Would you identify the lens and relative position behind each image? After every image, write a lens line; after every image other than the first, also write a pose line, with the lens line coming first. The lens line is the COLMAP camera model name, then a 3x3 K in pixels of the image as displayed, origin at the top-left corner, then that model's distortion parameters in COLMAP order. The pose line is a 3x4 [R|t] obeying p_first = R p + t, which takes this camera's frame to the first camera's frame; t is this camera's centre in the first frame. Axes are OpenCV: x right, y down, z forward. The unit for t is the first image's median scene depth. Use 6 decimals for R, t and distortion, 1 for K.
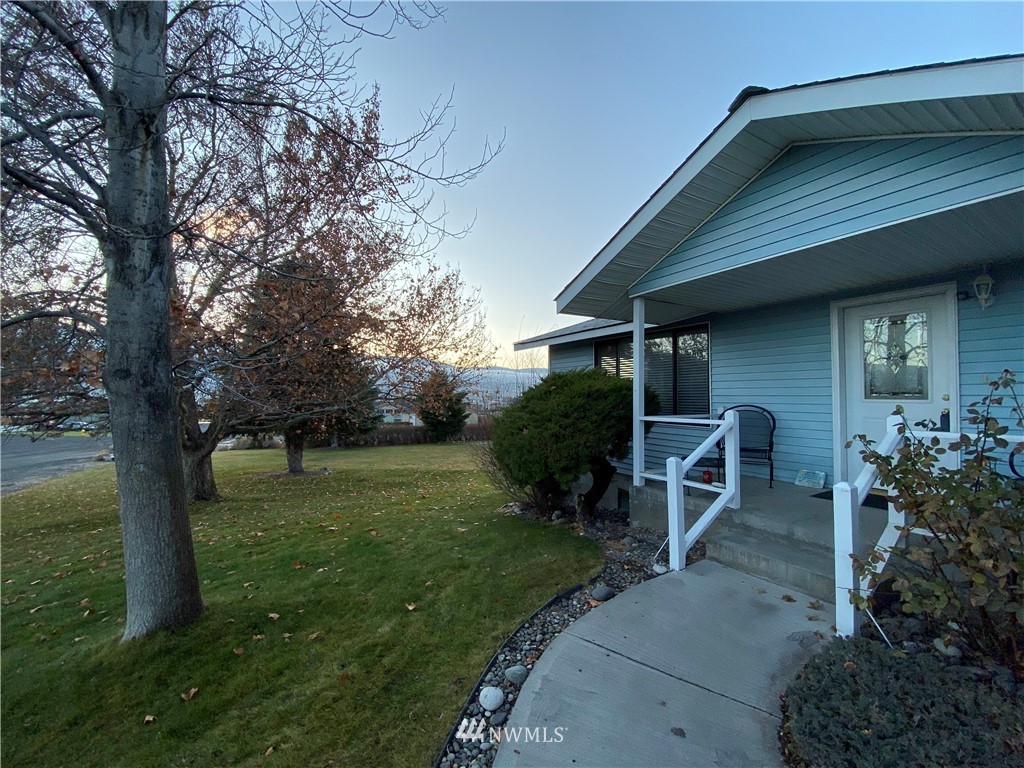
lens RADIAL K [[413.5, 0, 512.0], [0, 413.5, 384.0], [0, 0, 1]] dist [-0.045031, -0.000109]
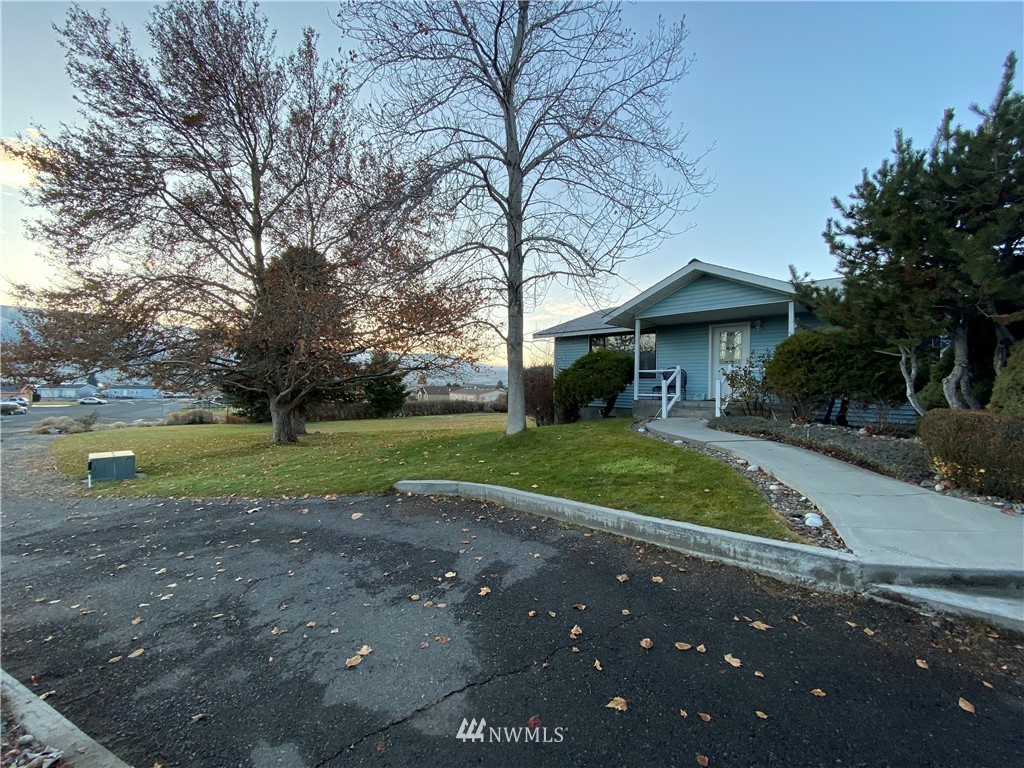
lens RADIAL K [[413.5, 0, 512.0], [0, 413.5, 384.0], [0, 0, 1]] dist [-0.045031, -0.000109]
pose [[0.959983, 0.008227, 0.279939, -1.080768], [-0.017522, 0.999375, 0.030716, 0.101182], [-0.279511, -0.034392, 0.959526, -1.105835]]
